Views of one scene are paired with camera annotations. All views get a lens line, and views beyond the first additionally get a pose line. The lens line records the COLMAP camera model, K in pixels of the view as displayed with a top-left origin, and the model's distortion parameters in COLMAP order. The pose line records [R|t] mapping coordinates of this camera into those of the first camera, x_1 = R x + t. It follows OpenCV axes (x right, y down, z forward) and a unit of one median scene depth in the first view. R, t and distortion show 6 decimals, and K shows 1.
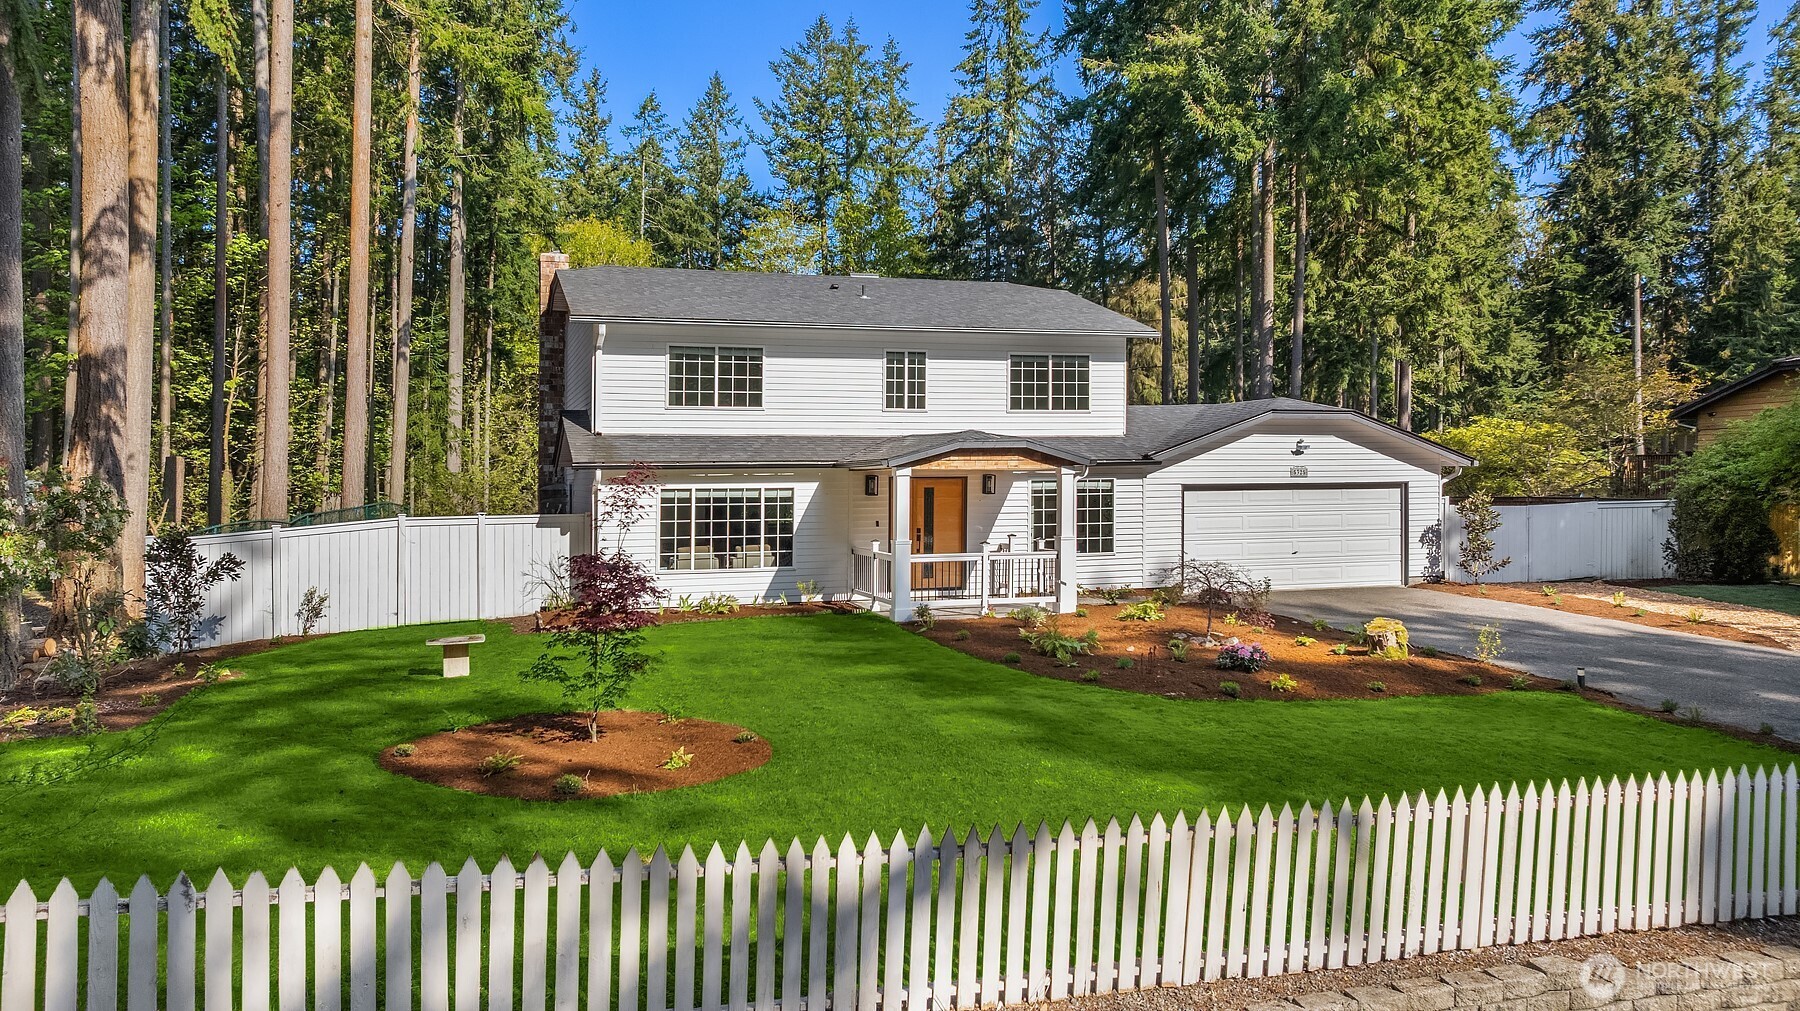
lens RADIAL K [[1221.4, 0, 900.0], [0, 1221.4, 505.5], [0, 0, 1]] dist [-0.013059, -0.000750]
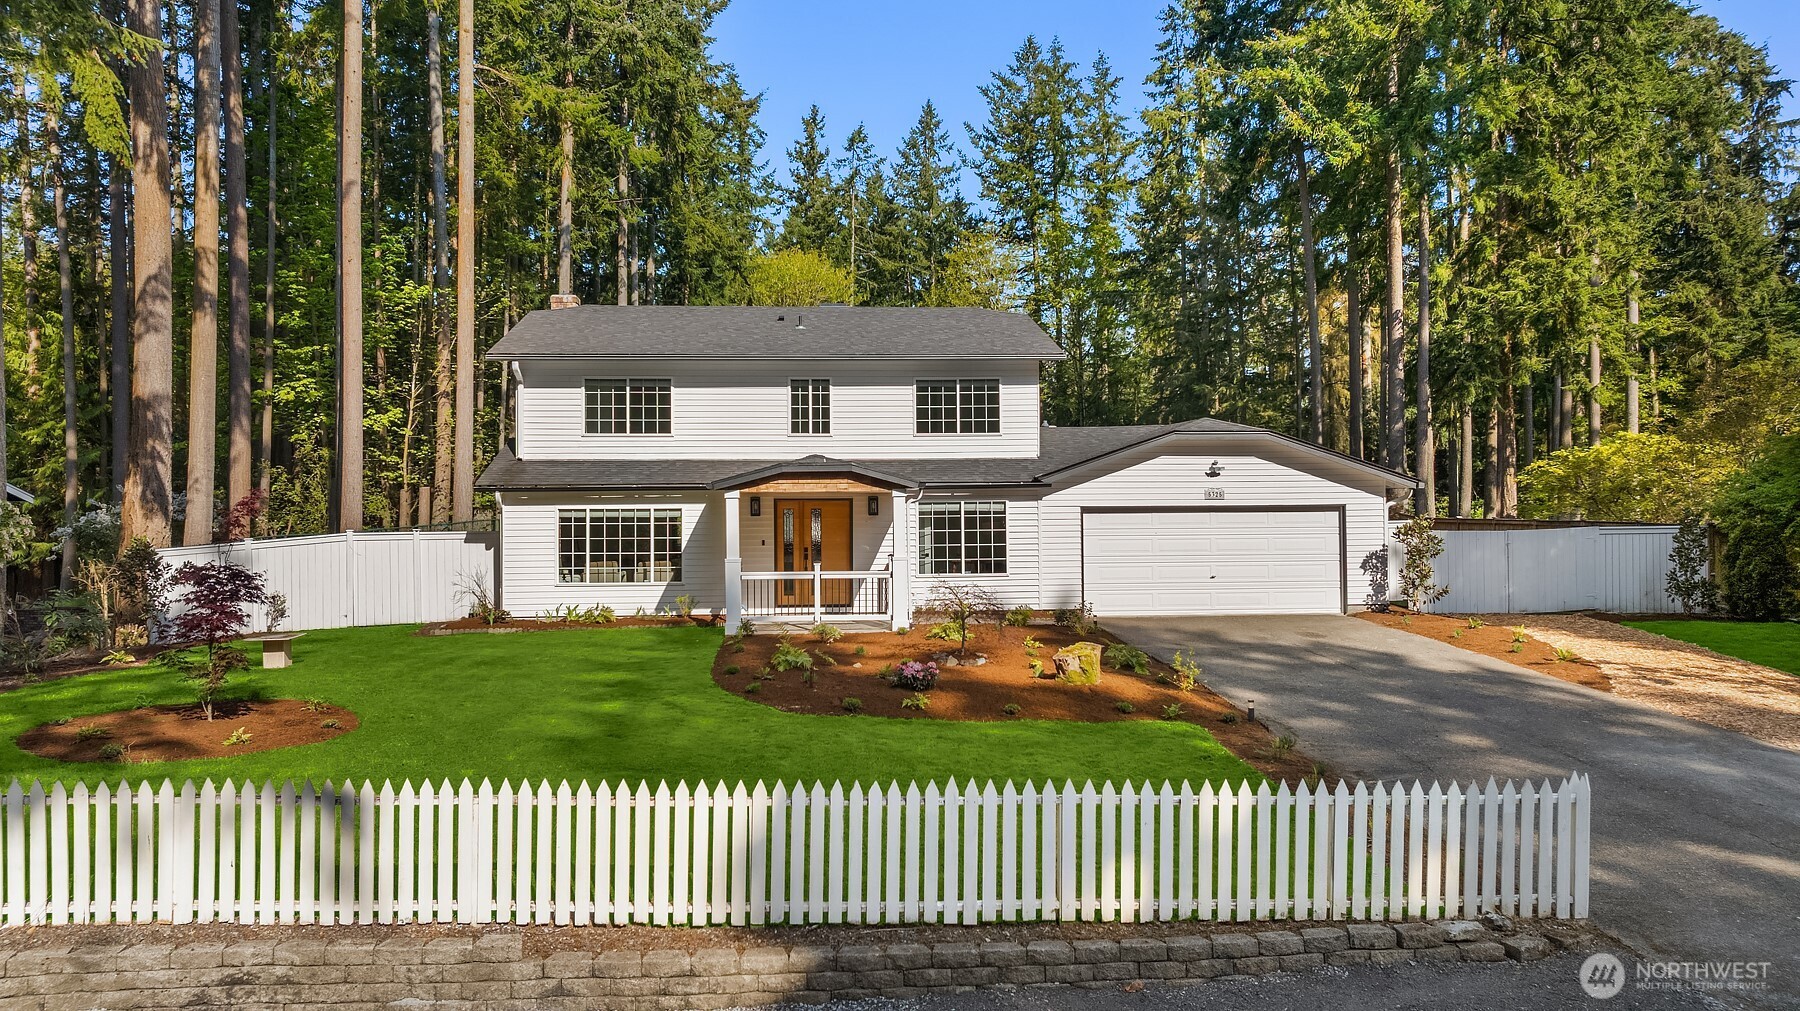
lens RADIAL K [[1216.0, 0, 900.2], [0, 1216.0, 533.6], [0, 0, 1]] dist [-0.022909, 0.000628]
pose [[0.972850, 0.009125, -0.231256, 0.321225], [-0.007069, 0.999928, 0.009718, -0.003840], [0.231328, -0.007820, 0.972844, -0.001177]]
